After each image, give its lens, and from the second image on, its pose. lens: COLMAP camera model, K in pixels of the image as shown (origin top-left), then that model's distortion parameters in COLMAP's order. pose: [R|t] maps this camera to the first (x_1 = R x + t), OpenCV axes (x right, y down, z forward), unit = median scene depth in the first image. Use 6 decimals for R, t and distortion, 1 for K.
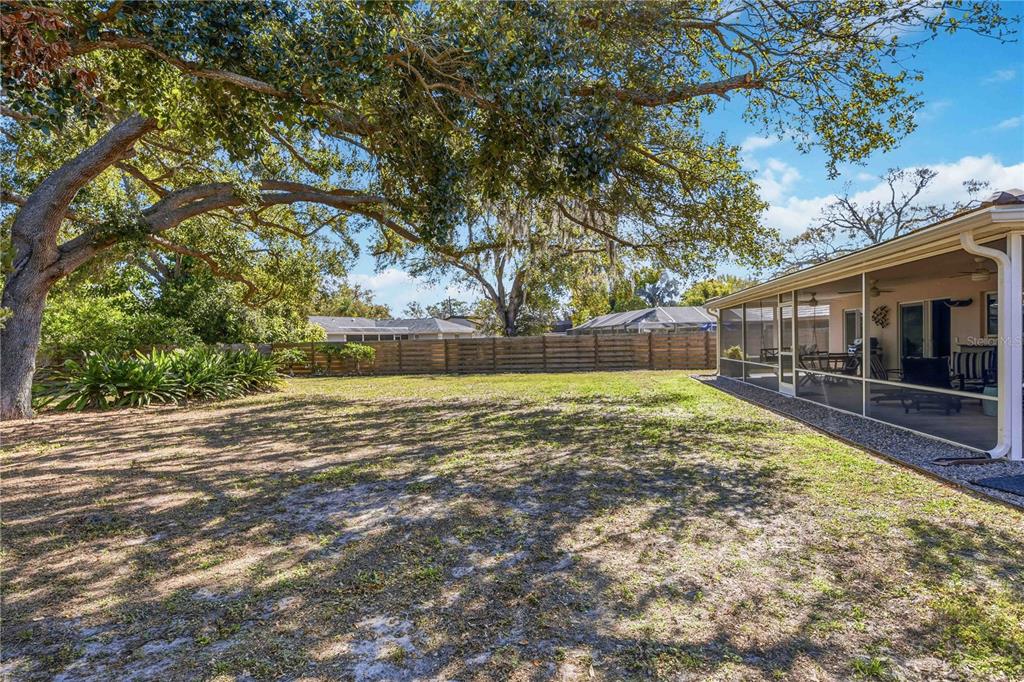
lens RADIAL K [[615.1, 0, 513.4], [0, 615.1, 339.0], [0, 0, 1]] dist [0.000548, 0.000114]
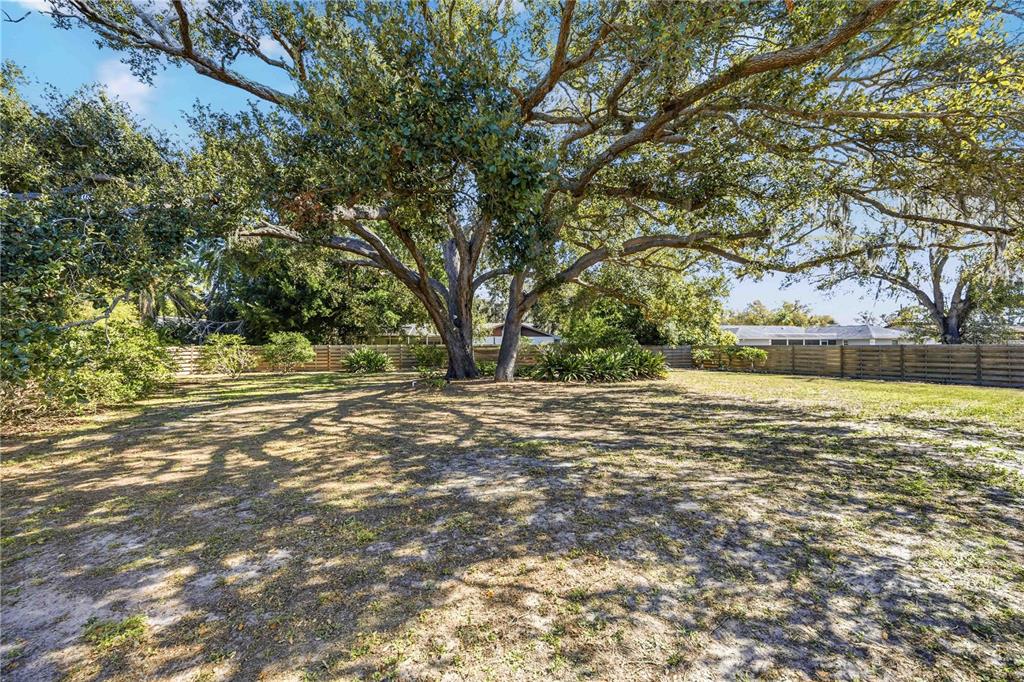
lens RADIAL K [[393.7, 0, 512.6], [0, 393.7, 338.7], [0, 0, 1]] dist [0.000588, -0.000954]
pose [[0.596538, 0.007497, -0.802550, 0.473171], [-0.011314, 0.999936, 0.000931, -0.025843], [0.802505, 0.008525, 0.596584, 0.512133]]
